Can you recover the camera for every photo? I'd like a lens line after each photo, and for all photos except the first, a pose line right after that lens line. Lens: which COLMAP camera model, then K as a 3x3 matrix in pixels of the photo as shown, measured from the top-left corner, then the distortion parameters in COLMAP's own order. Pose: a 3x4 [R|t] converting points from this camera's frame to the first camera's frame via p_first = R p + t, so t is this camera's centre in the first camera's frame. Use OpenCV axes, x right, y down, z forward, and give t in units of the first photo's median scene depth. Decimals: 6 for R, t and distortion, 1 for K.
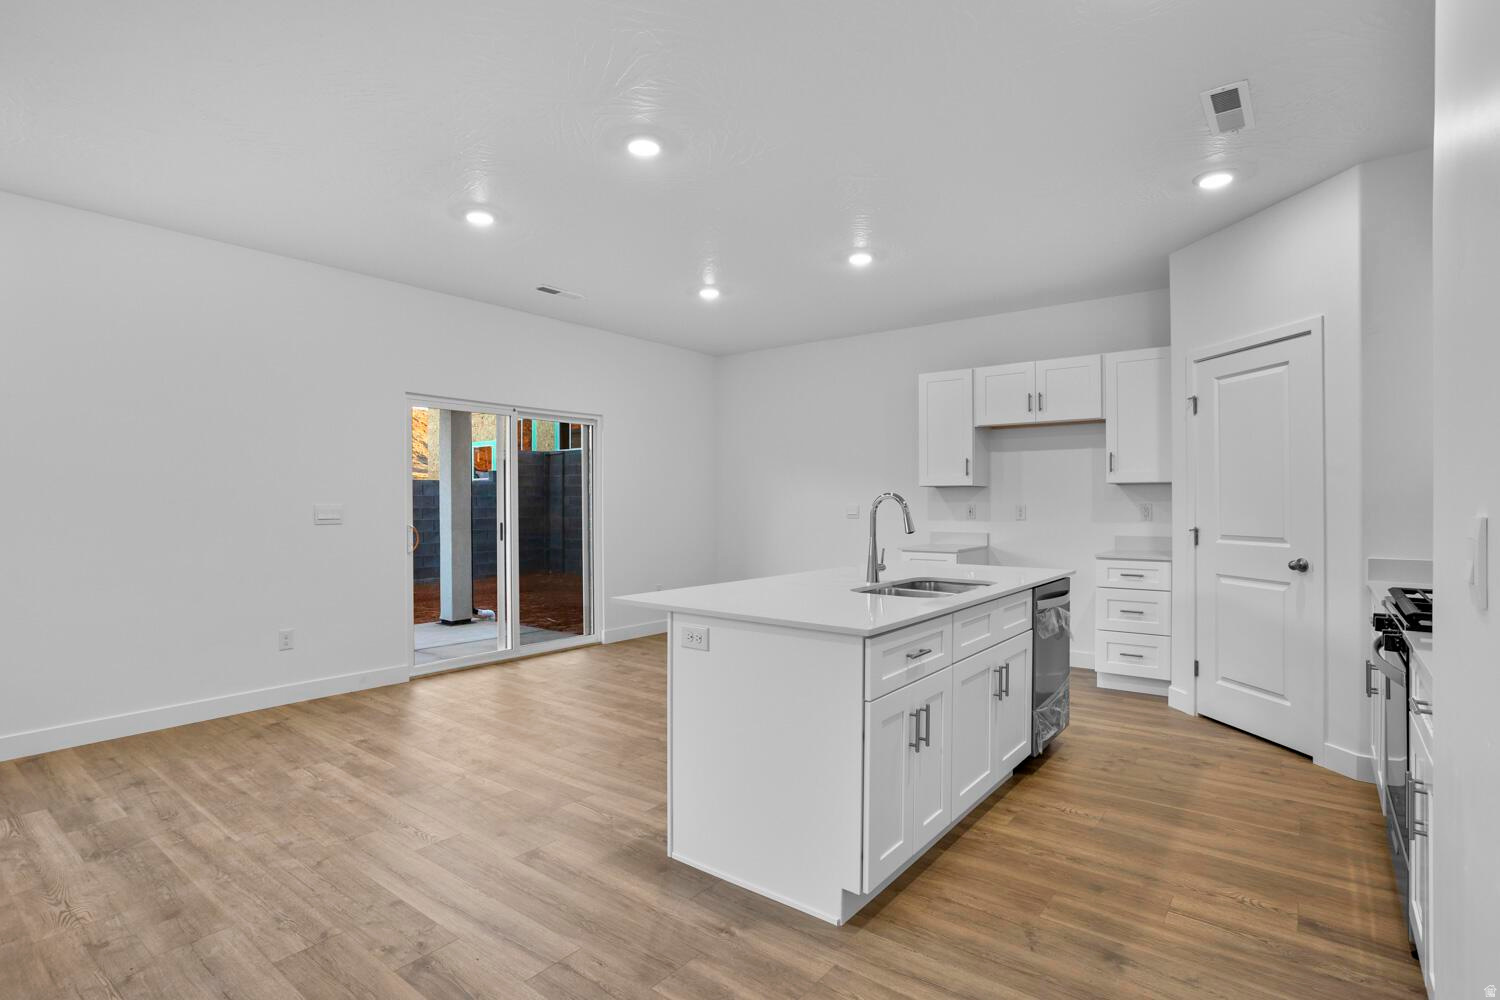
lens RADIAL K [[740.4, 0, 750.0], [0, 740.4, 500.0], [0, 0, 1]] dist [-0.029233, 0.000493]
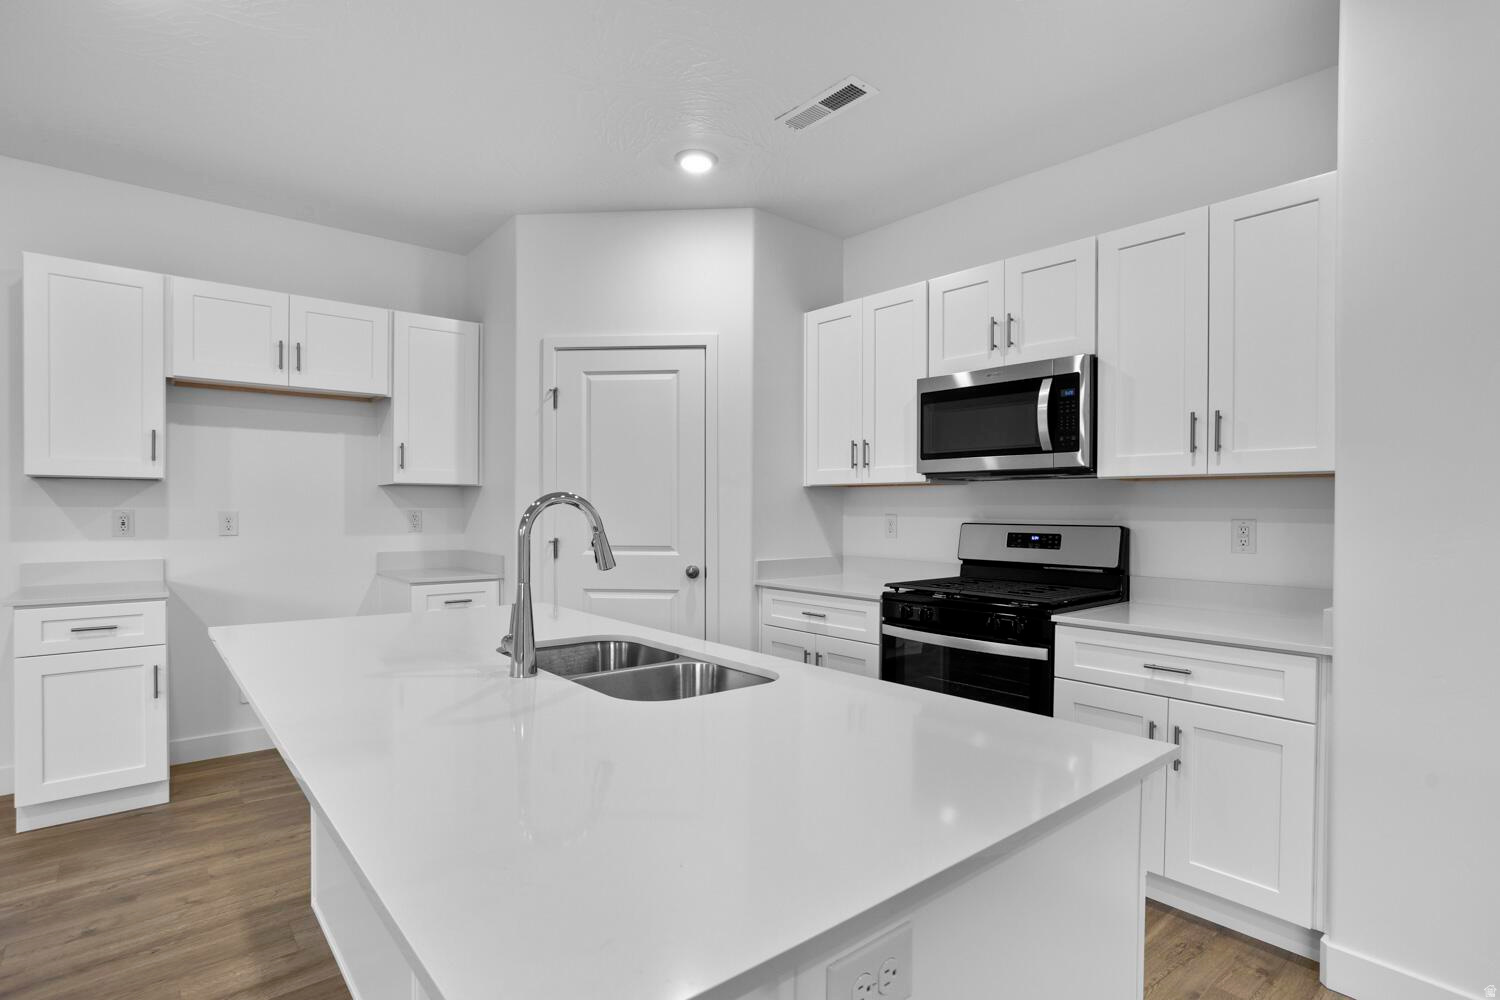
lens RADIAL K [[740.4, 0, 750.0], [0, 740.4, 500.0], [0, 0, 1]] dist [-0.029233, 0.000493]
pose [[0.209082, 0.010098, 0.977846, -0.204517], [-0.009331, 0.999922, -0.008331, -0.003046], [-0.977854, -0.007383, 0.209160, 0.585683]]
